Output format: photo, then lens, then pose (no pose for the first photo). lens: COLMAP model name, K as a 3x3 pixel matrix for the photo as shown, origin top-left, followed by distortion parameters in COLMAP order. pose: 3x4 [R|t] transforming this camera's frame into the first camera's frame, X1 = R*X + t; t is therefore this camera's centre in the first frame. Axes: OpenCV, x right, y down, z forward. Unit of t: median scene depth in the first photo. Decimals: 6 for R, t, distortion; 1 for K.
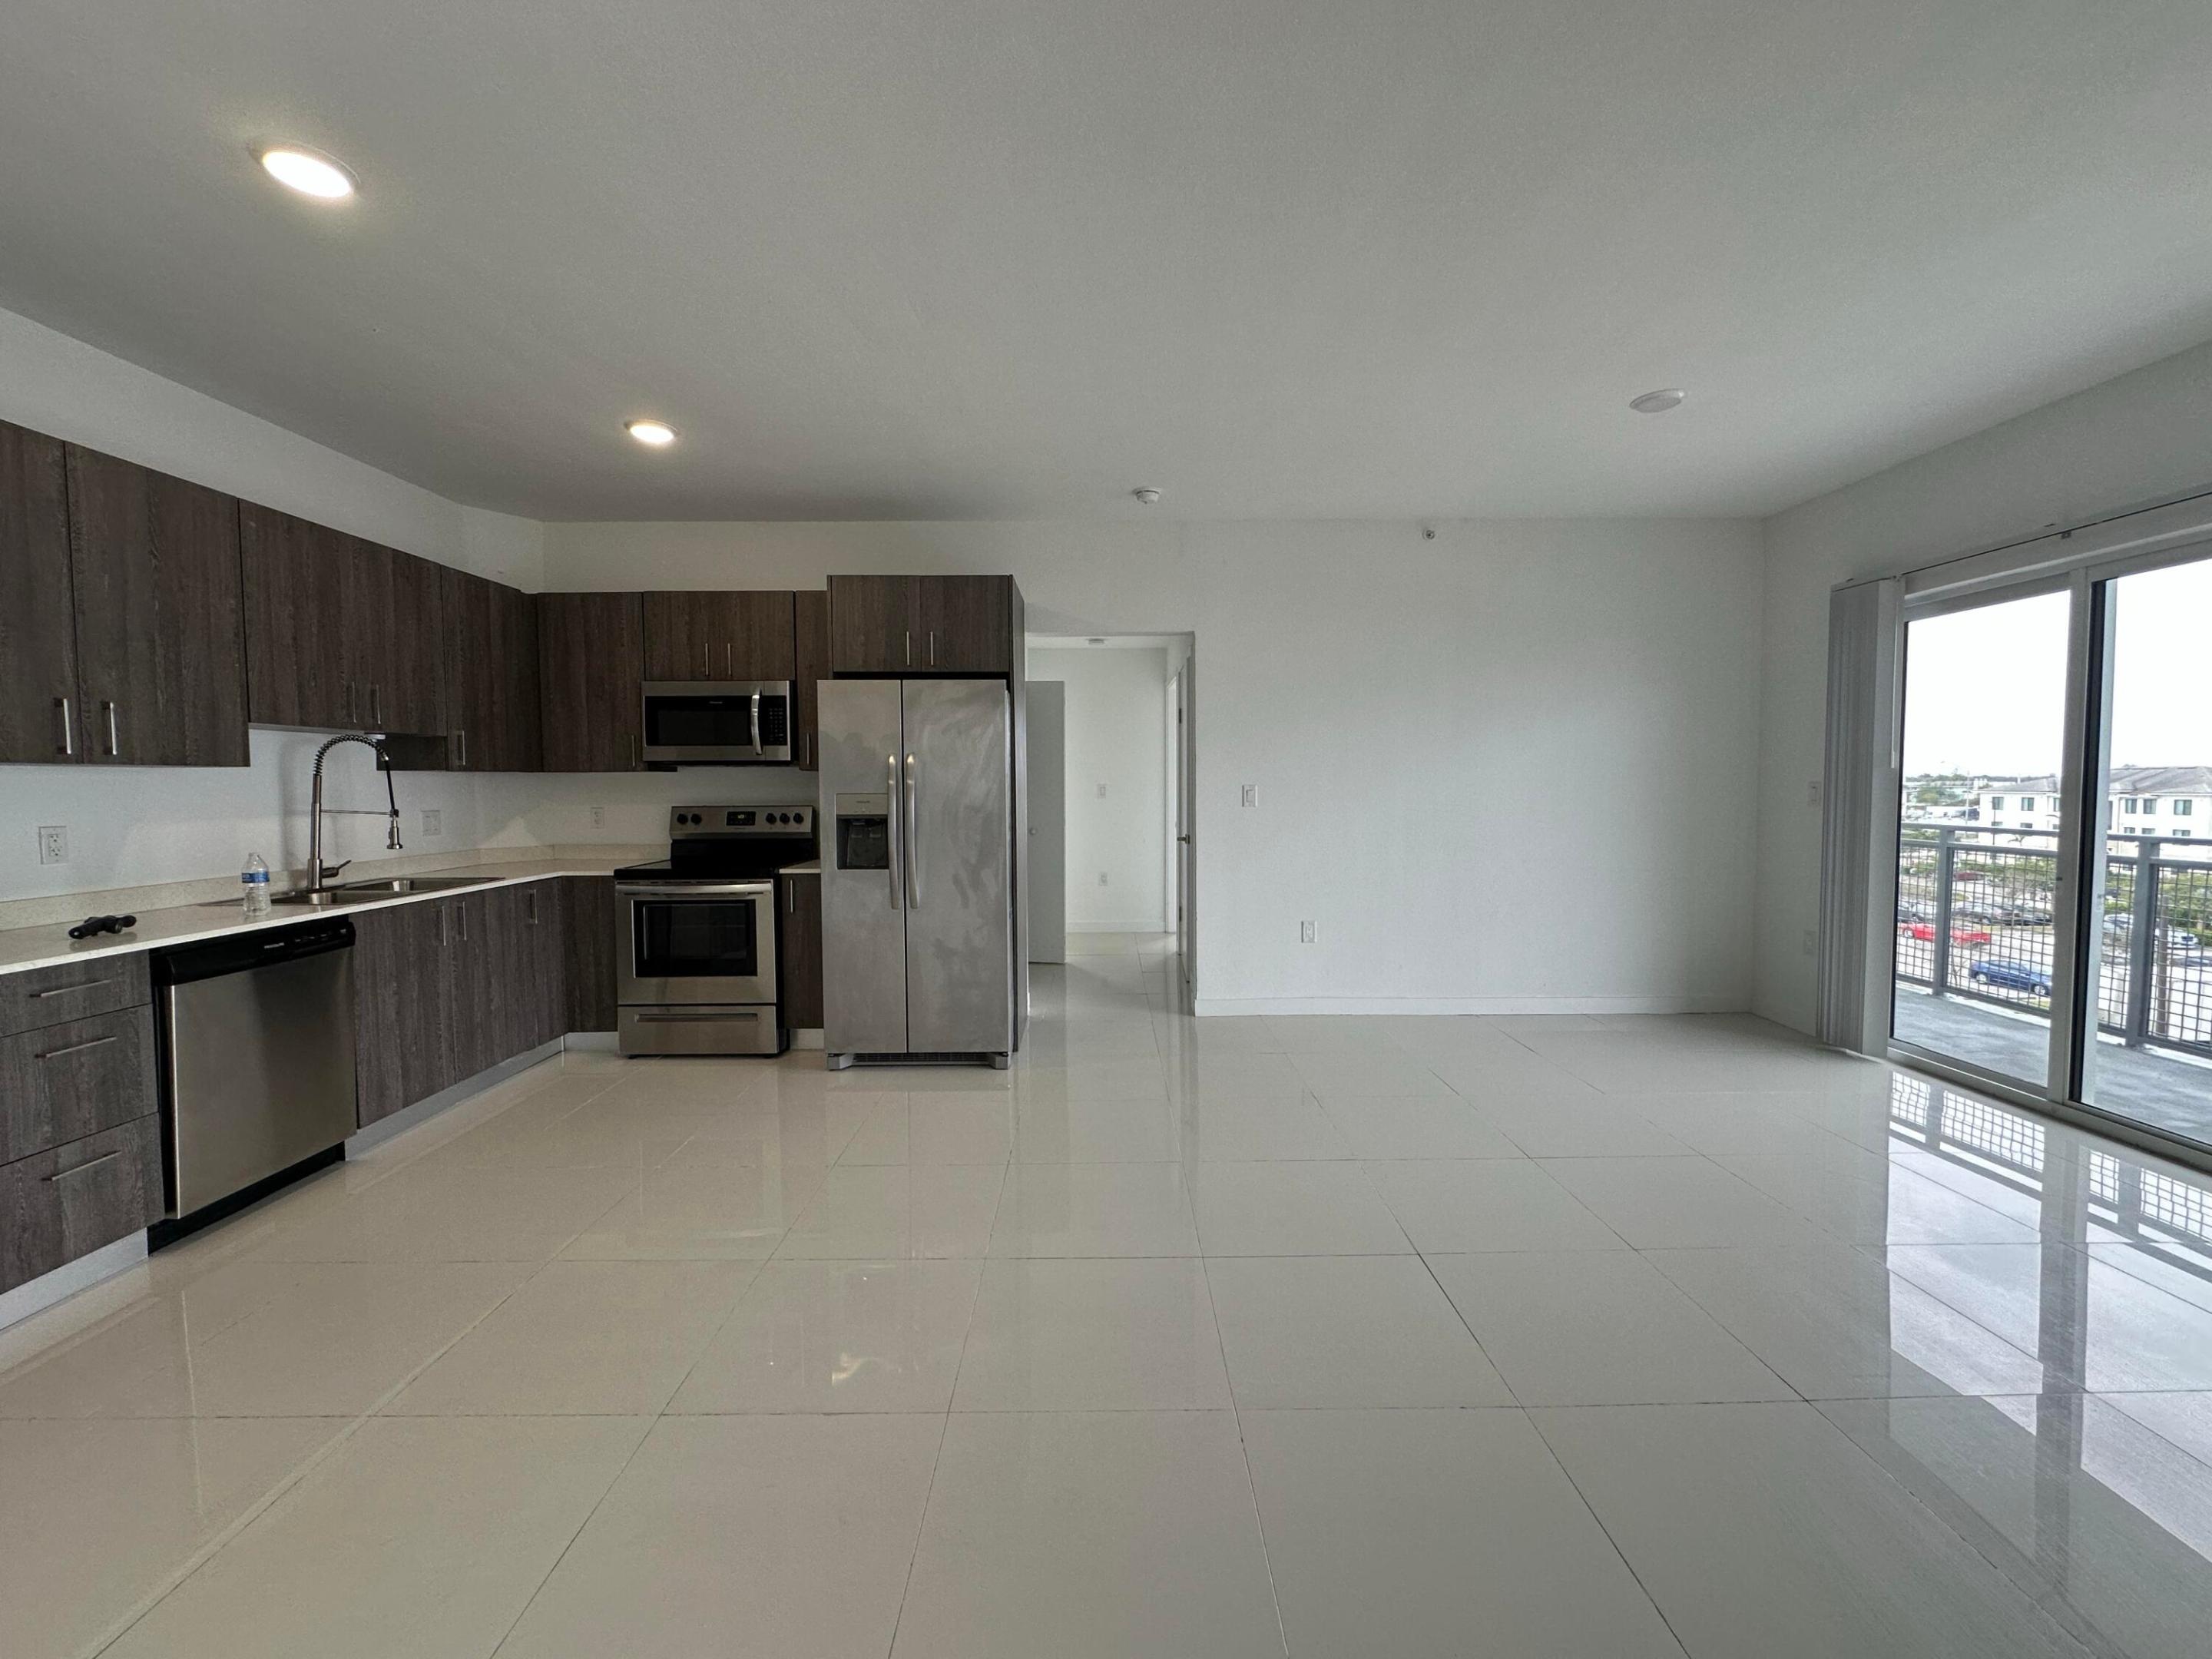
lens RADIAL K [[883.0, 0, 1105.5], [0, 883.0, 825.6], [0, 0, 1]] dist [-0.003314, -0.000018]
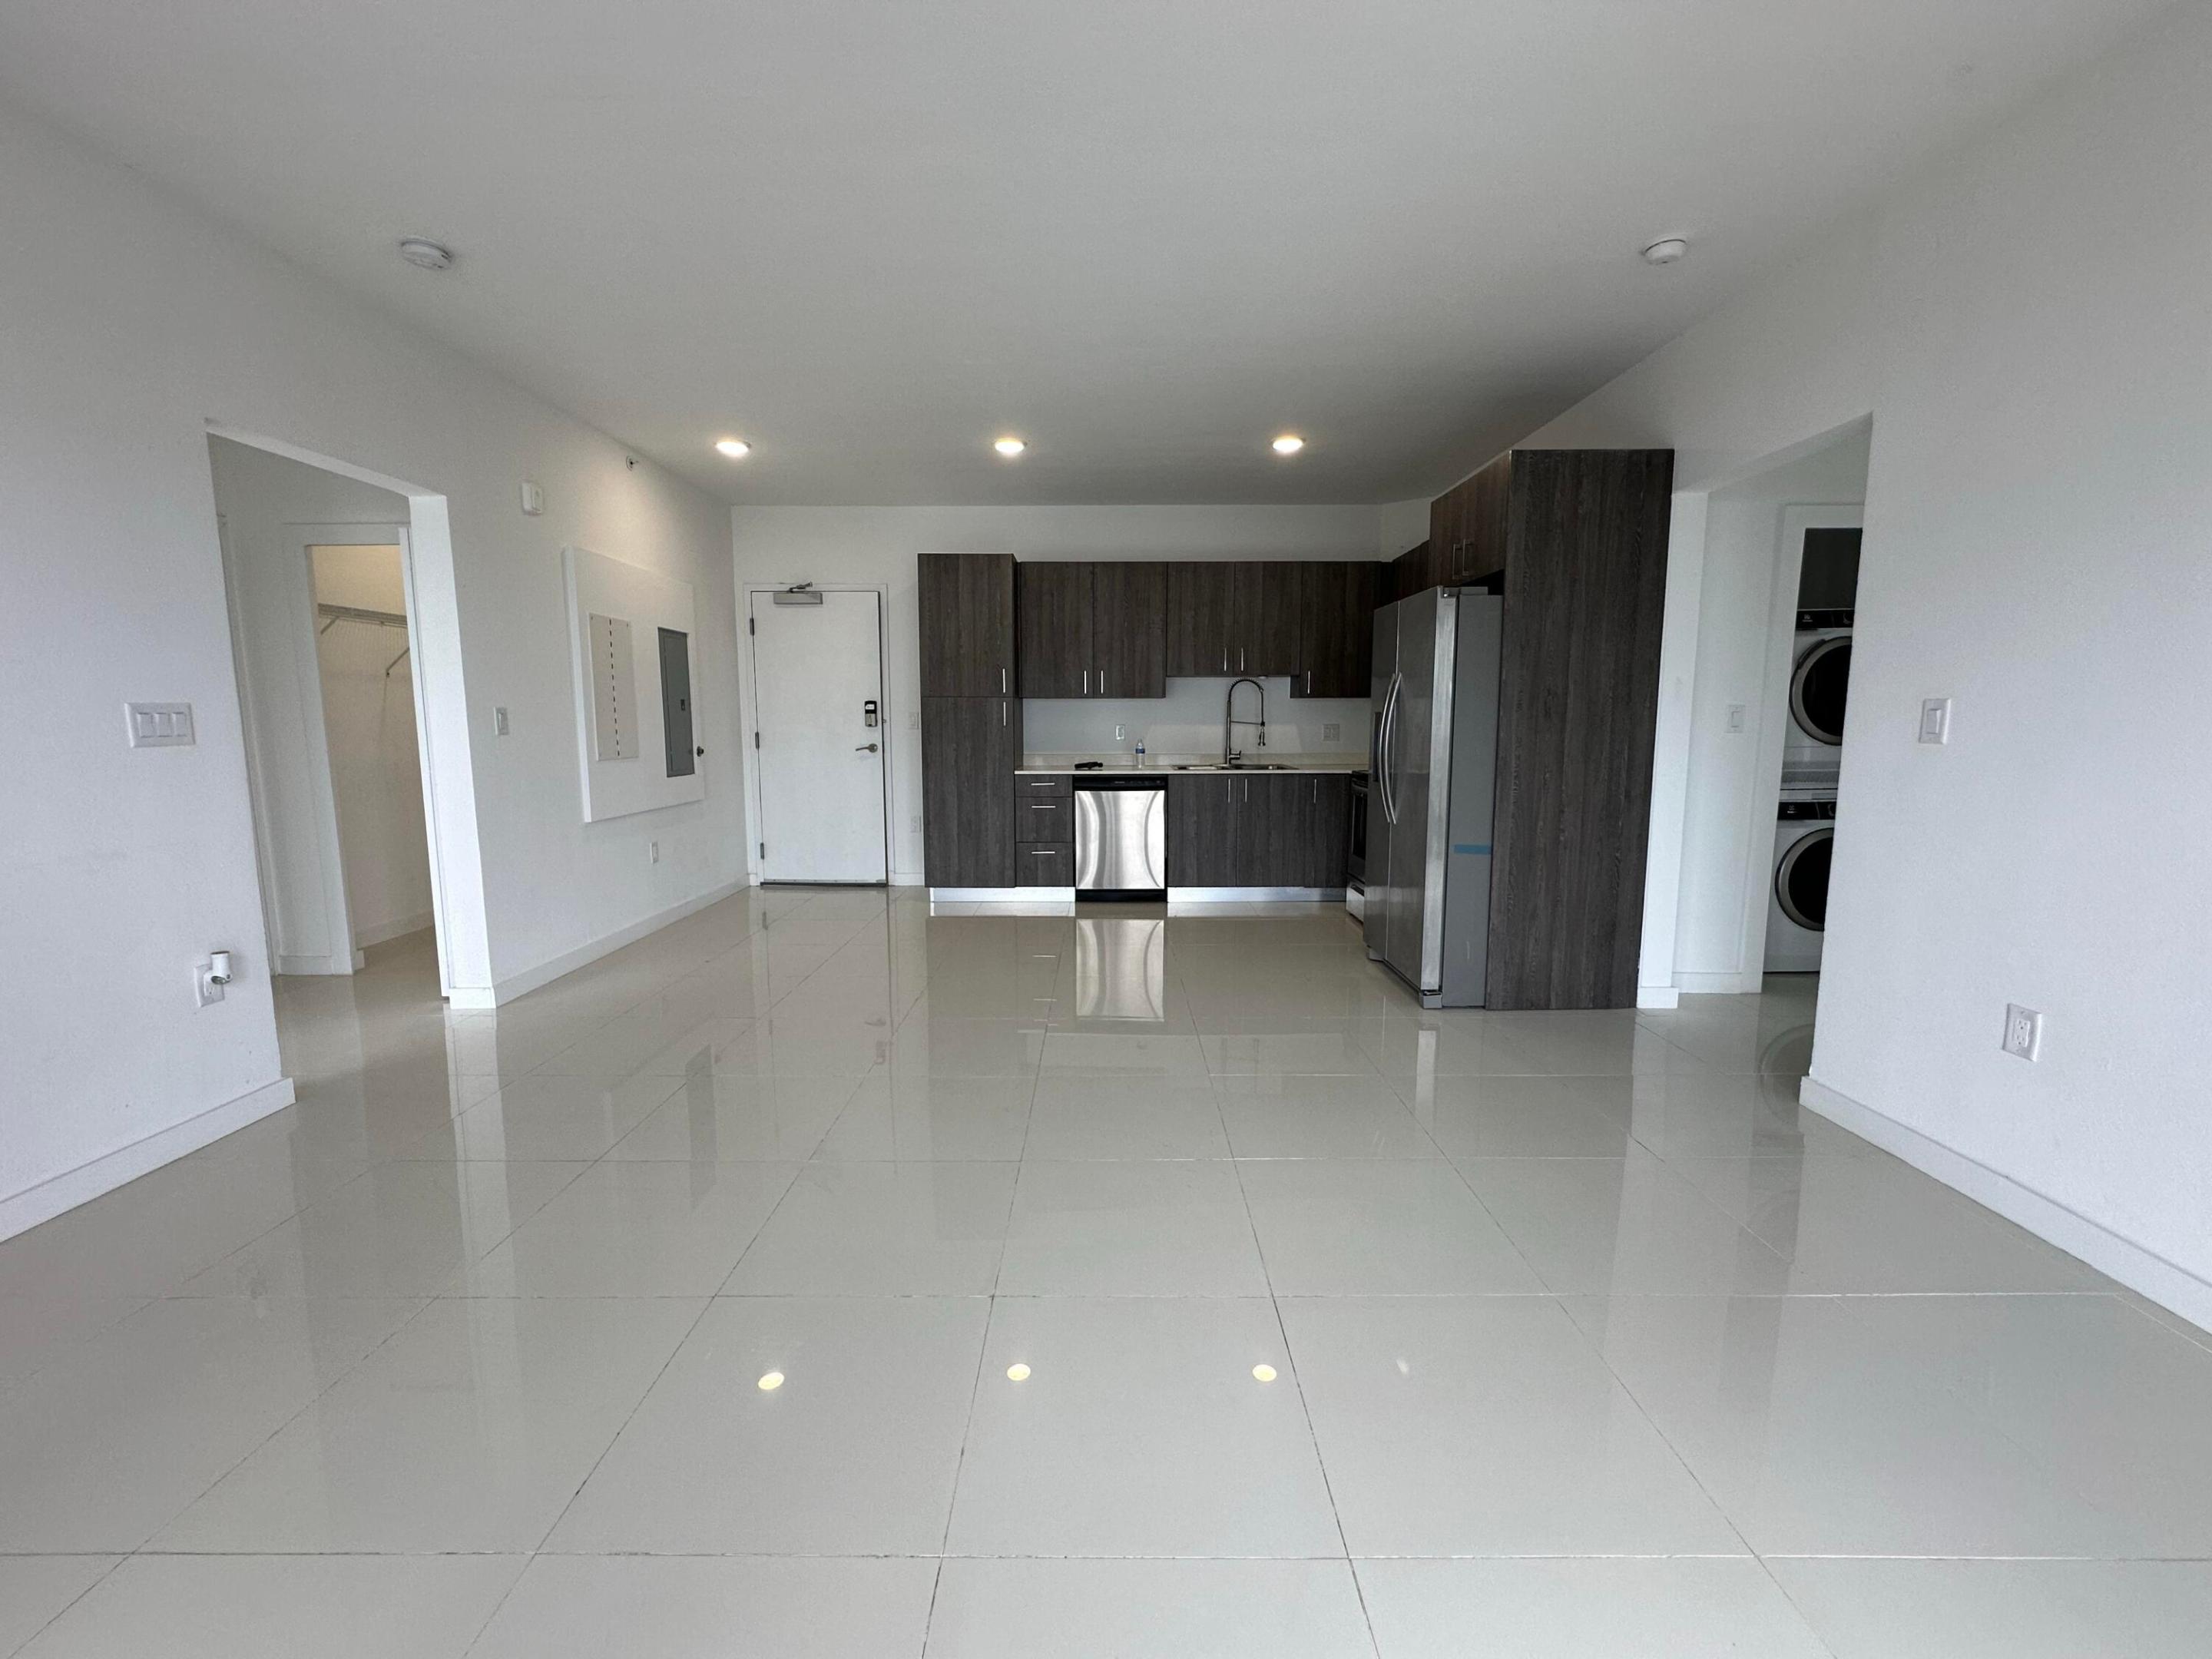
lens RADIAL K [[881.9, 0, 1106.0], [0, 881.9, 829.5], [0, 0, 1]] dist [0.000525, 0.000006]
pose [[-0.010658, 0.130172, -0.991434, 0.974346], [-0.045580, 0.990397, 0.130526, -0.023026], [0.998904, 0.046580, -0.004622, 0.807895]]
